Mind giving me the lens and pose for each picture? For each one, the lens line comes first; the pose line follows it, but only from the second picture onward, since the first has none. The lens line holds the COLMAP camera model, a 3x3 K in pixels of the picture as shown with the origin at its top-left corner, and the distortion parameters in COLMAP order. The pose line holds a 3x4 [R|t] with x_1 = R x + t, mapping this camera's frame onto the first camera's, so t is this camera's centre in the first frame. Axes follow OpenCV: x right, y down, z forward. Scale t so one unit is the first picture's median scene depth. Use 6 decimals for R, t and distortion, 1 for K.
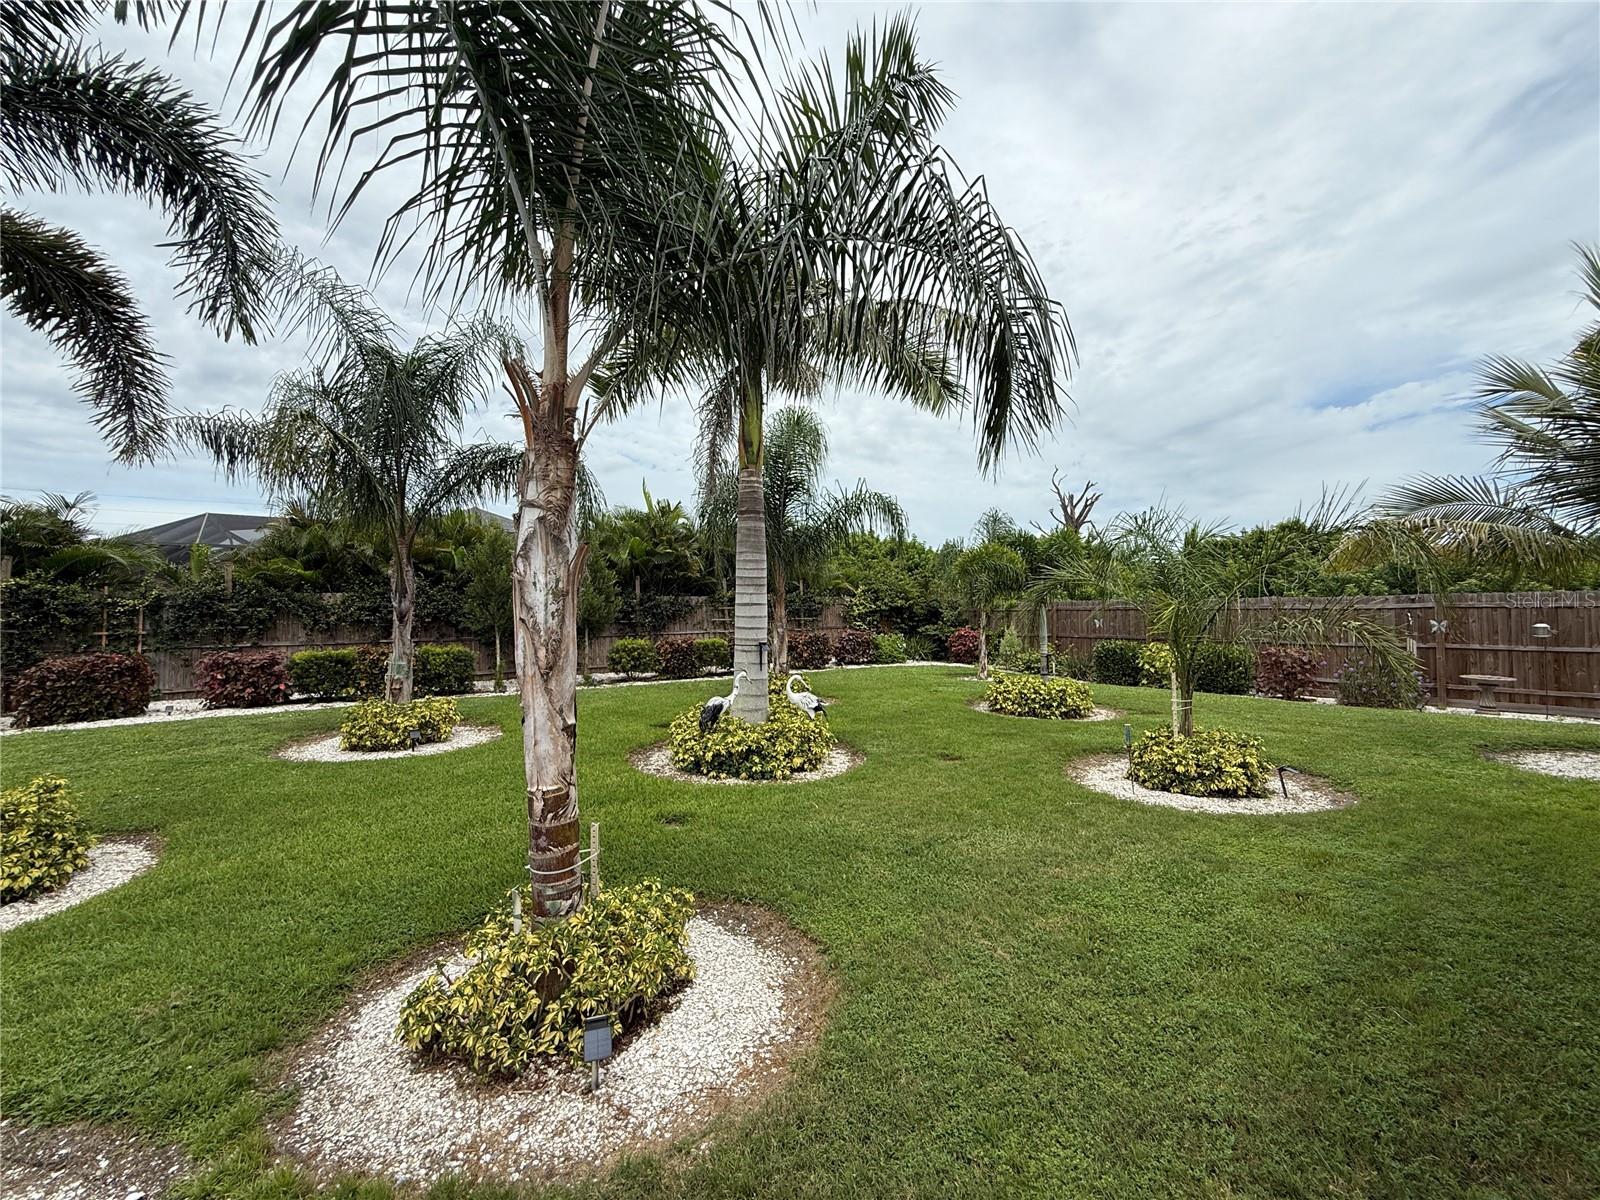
lens RADIAL K [[636.5, 0, 790.0], [0, 636.5, 601.5], [0, 0, 1]] dist [0.003104, 0.001451]
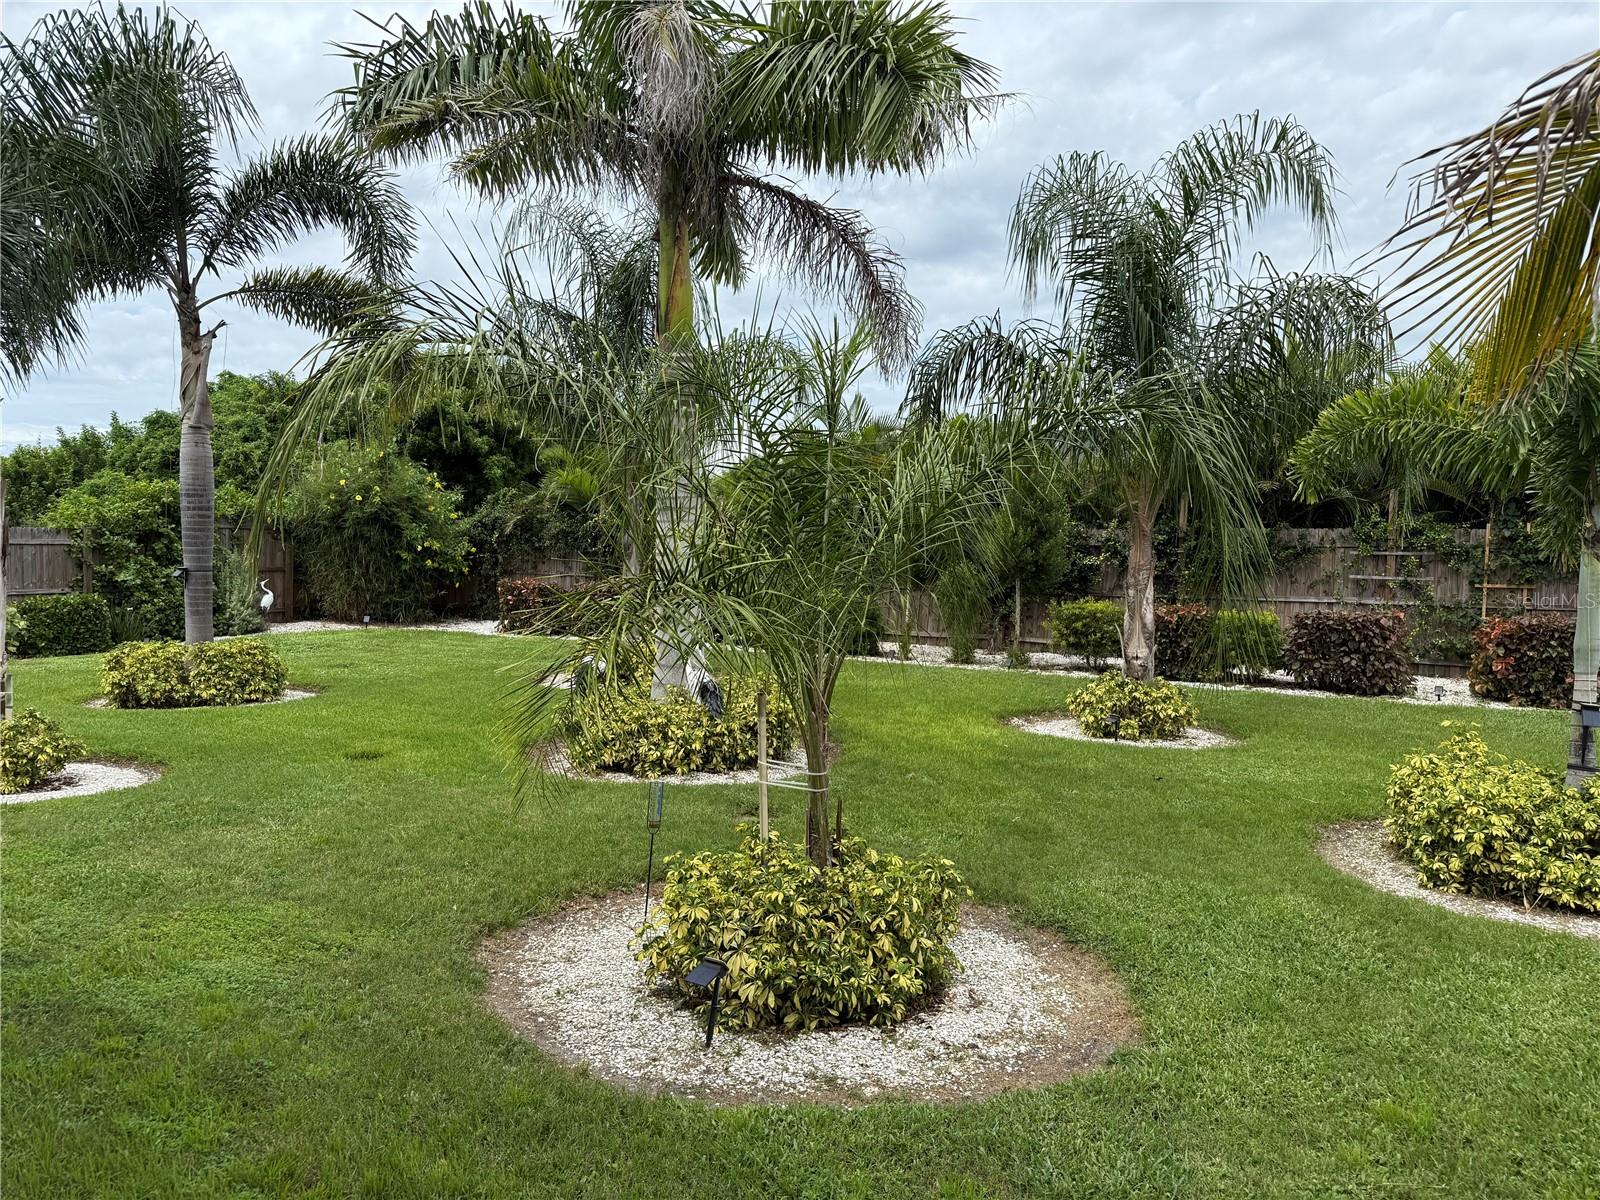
lens RADIAL K [[1115.5, 0, 789.8], [0, 1115.5, 605.7], [0, 0, 1]] dist [0.078609, -0.082921]
pose [[0.410288, 0.062290, -0.909826, 1.200294], [-0.006154, 0.997831, 0.065540, -0.007087], [0.911935, -0.021291, 0.409782, 0.635694]]
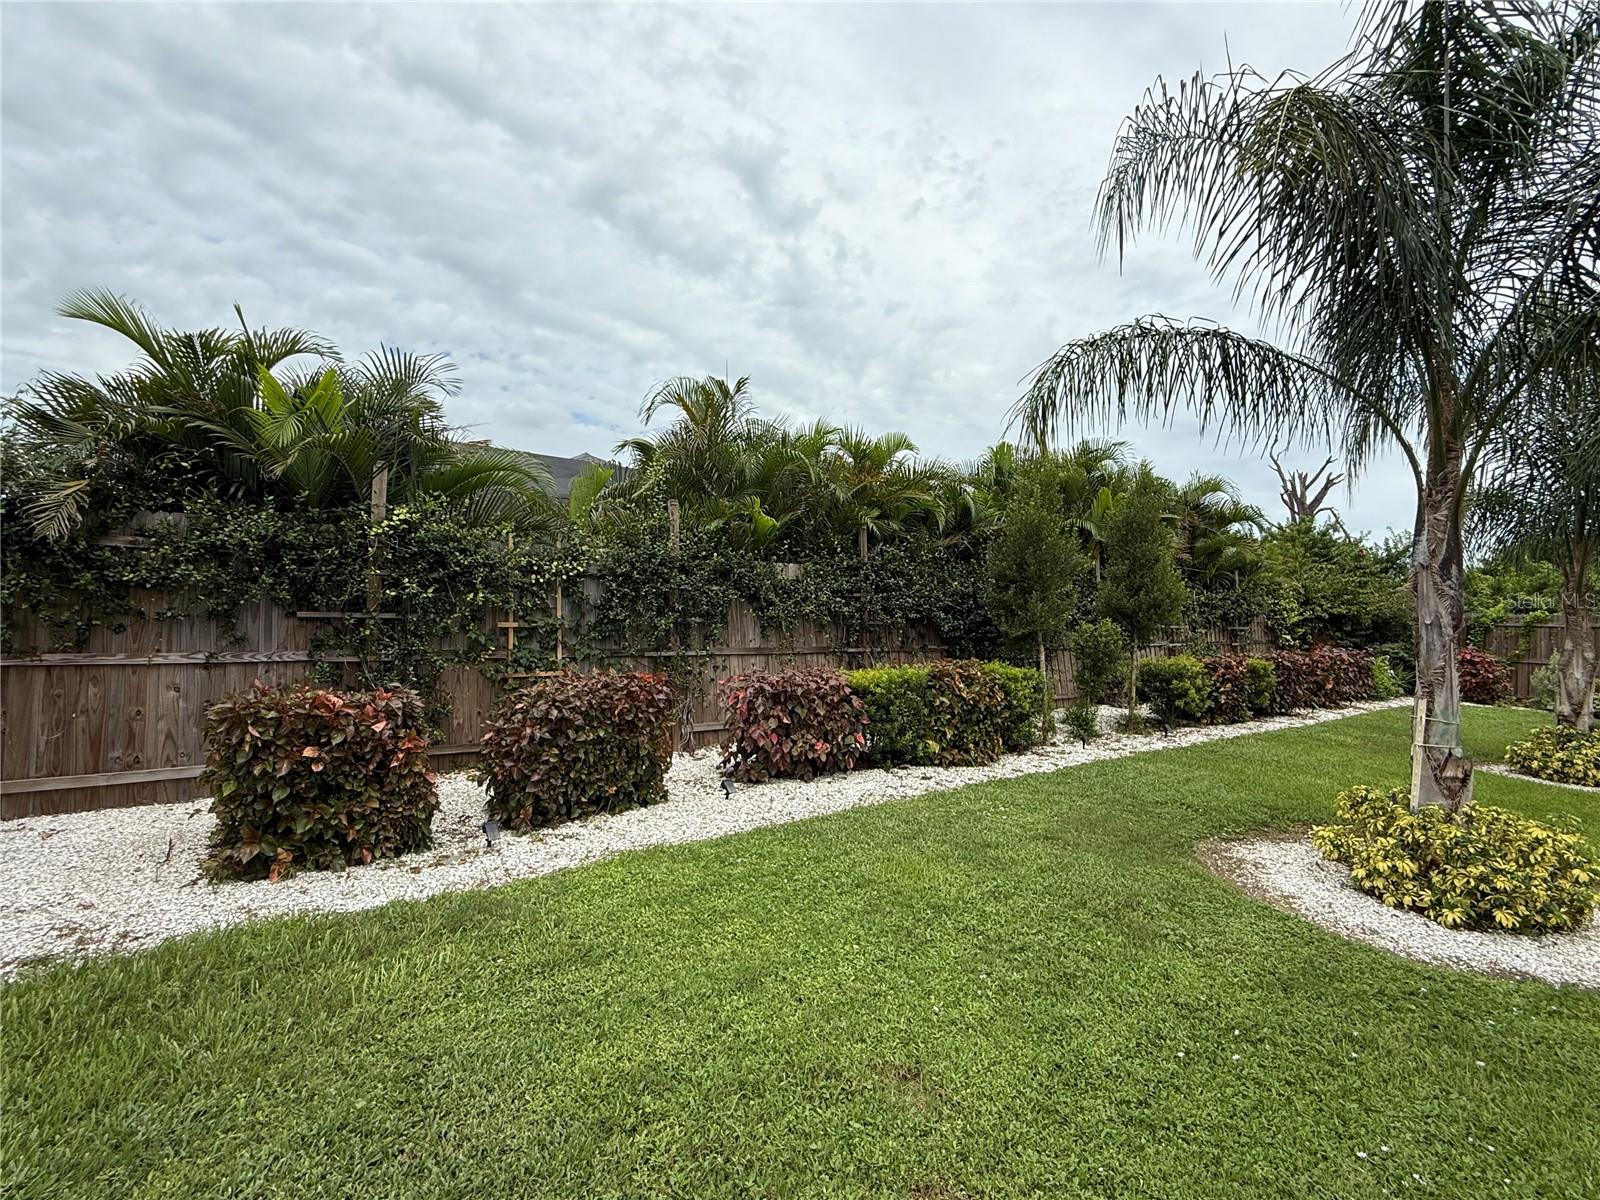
lens RADIAL K [[771.2, 0, 800.6], [0, 771.2, 593.4], [0, 0, 1]] dist [0.000809, -0.000227]
pose [[0.997593, 0.037111, 0.058578, -1.298803], [-0.036991, 0.999311, -0.003124, 0.027050], [-0.058654, 0.000950, 0.998278, 0.549196]]
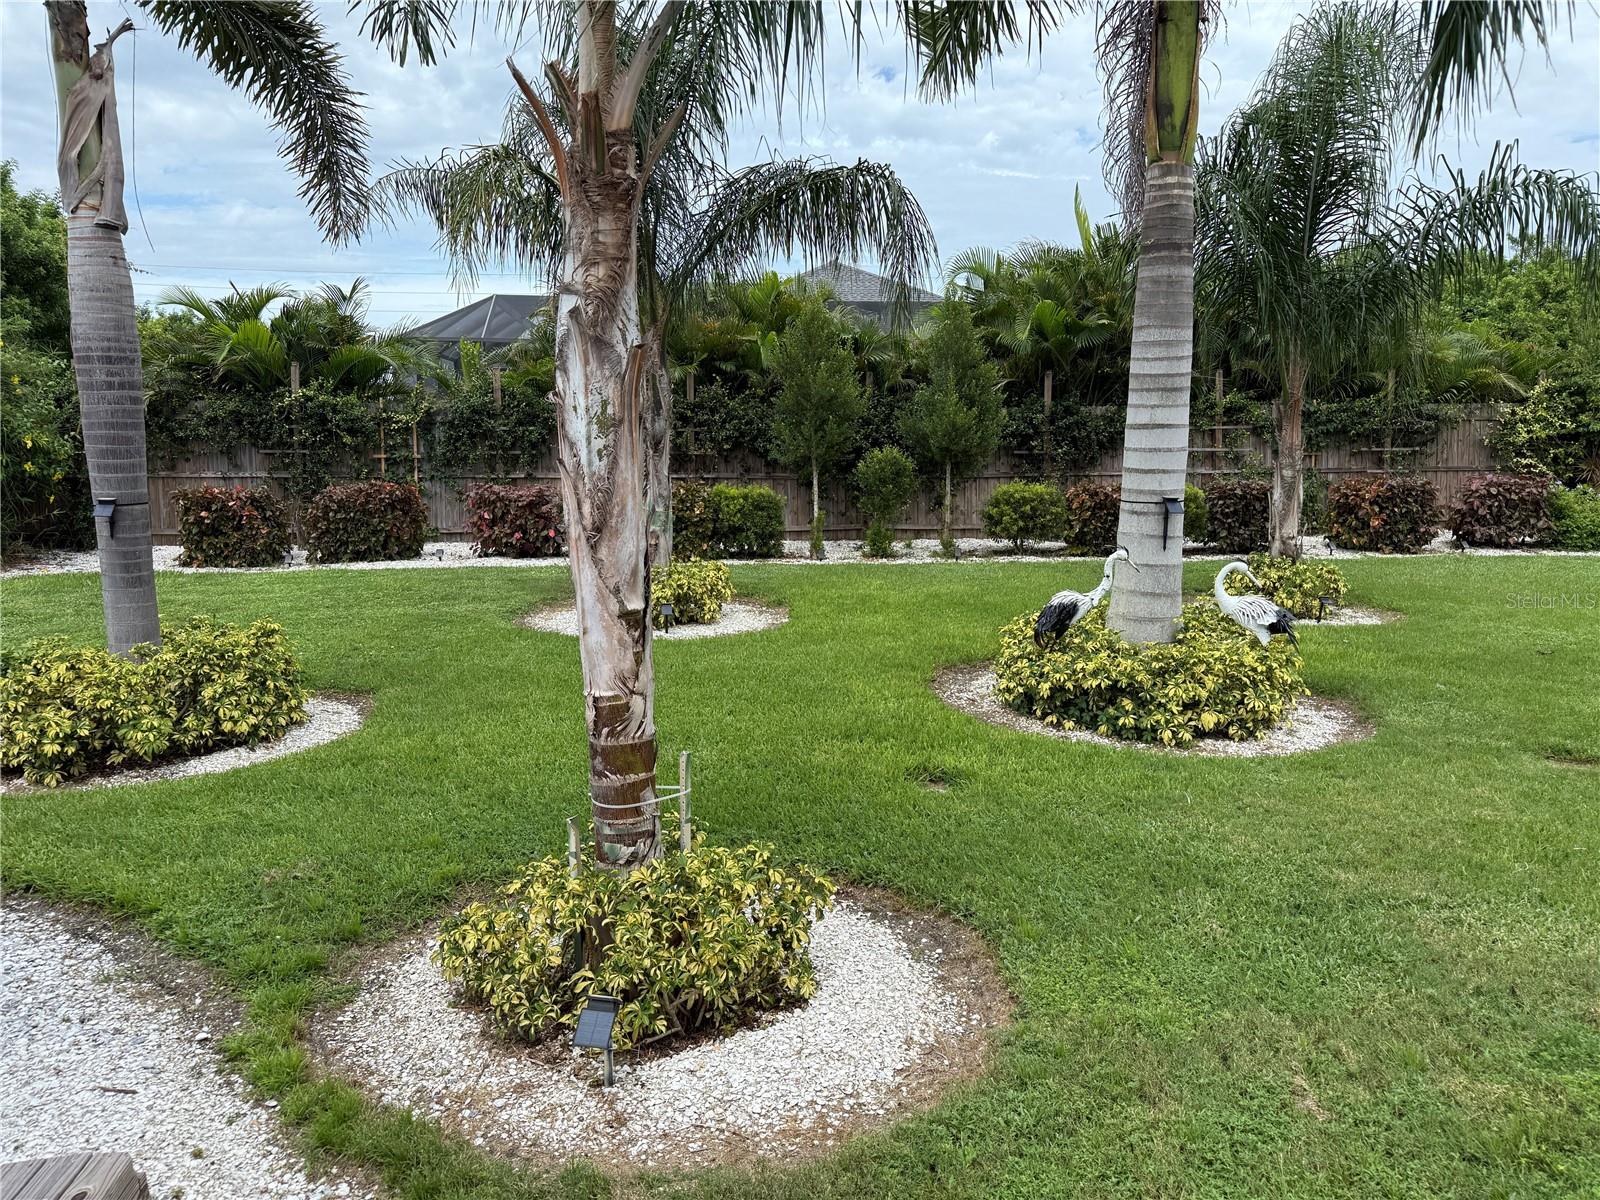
lens RADIAL K [[1115.5, 0, 799.9], [0, 1115.5, 593.9], [0, 0, 1]] dist [0.078609, -0.082921]
pose [[0.864410, 0.078631, -0.496601, 0.178406], [0.001975, 0.987157, 0.159743, -0.008790], [0.502784, -0.139065, 0.853153, 0.017959]]
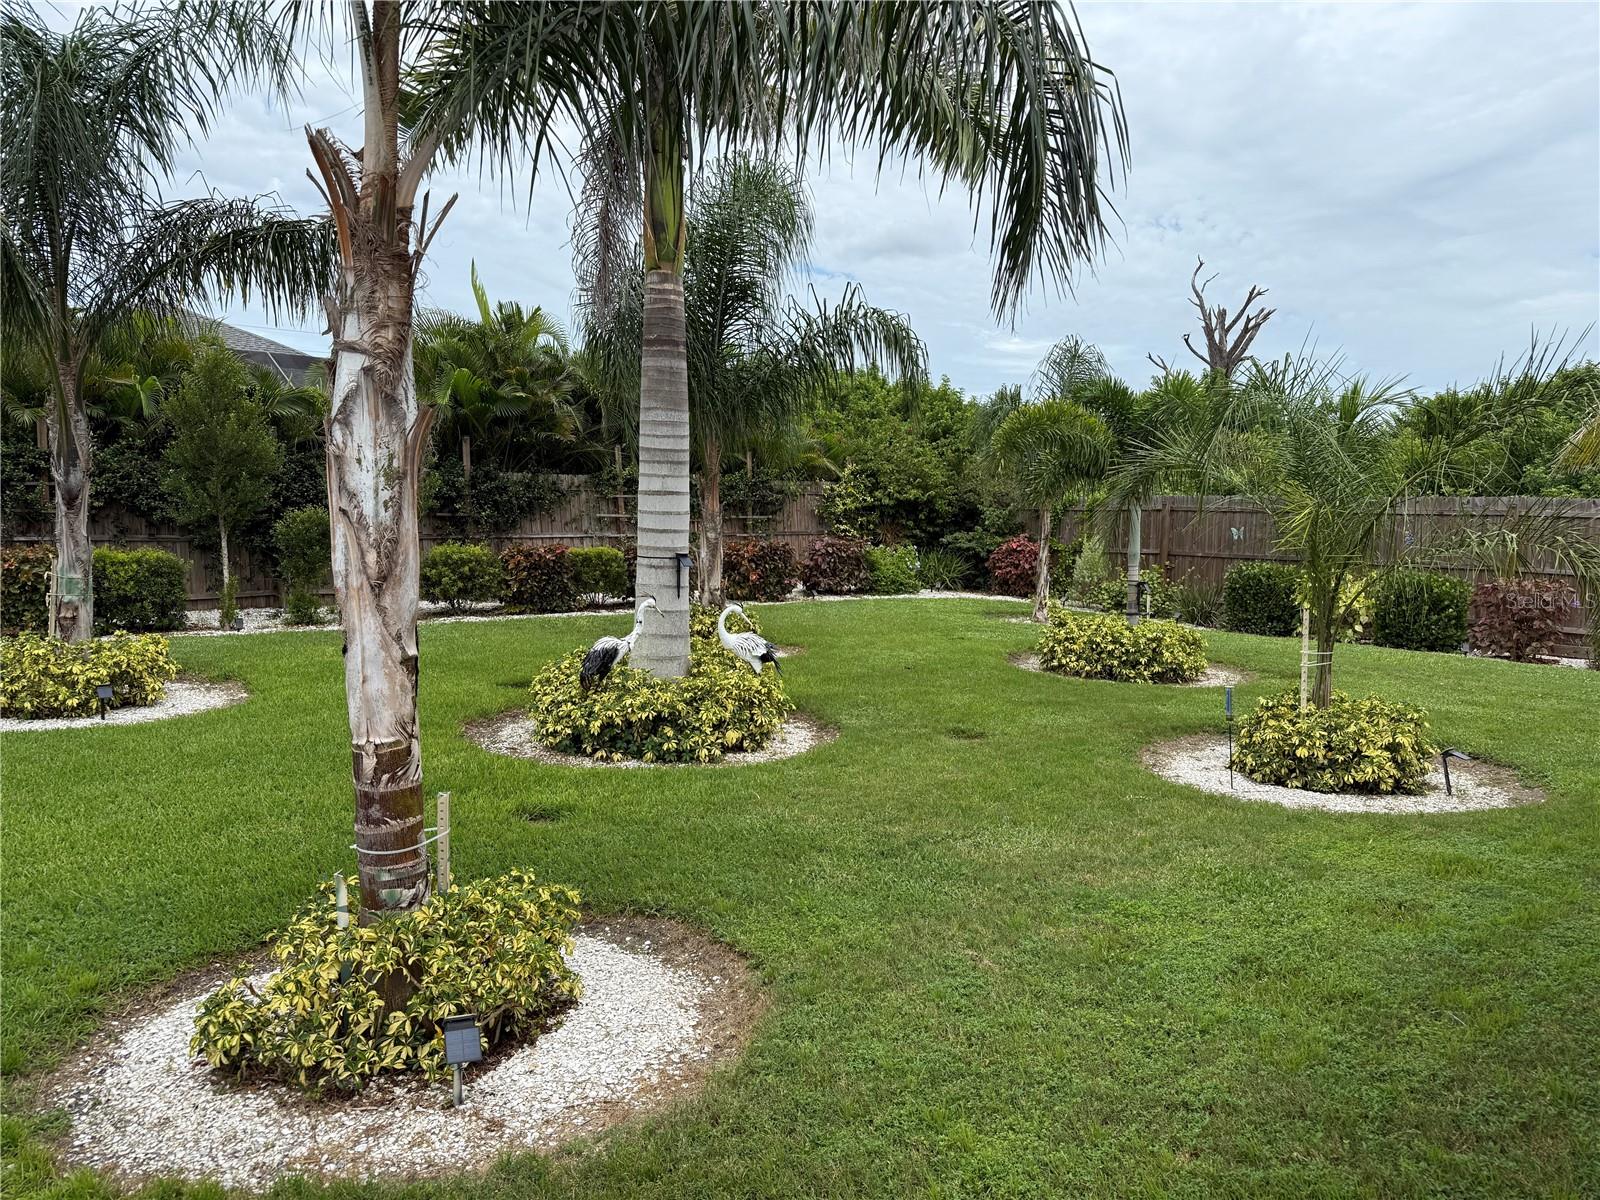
lens RADIAL K [[1115.5, 0, 803.2], [0, 1115.5, 604.3], [0, 0, 1]] dist [0.078609, -0.082921]
pose [[0.997778, 0.016475, 0.064564, 0.007847], [-0.023182, 0.994250, 0.104549, -0.004660], [-0.062470, -0.105813, 0.992422, -0.125785]]
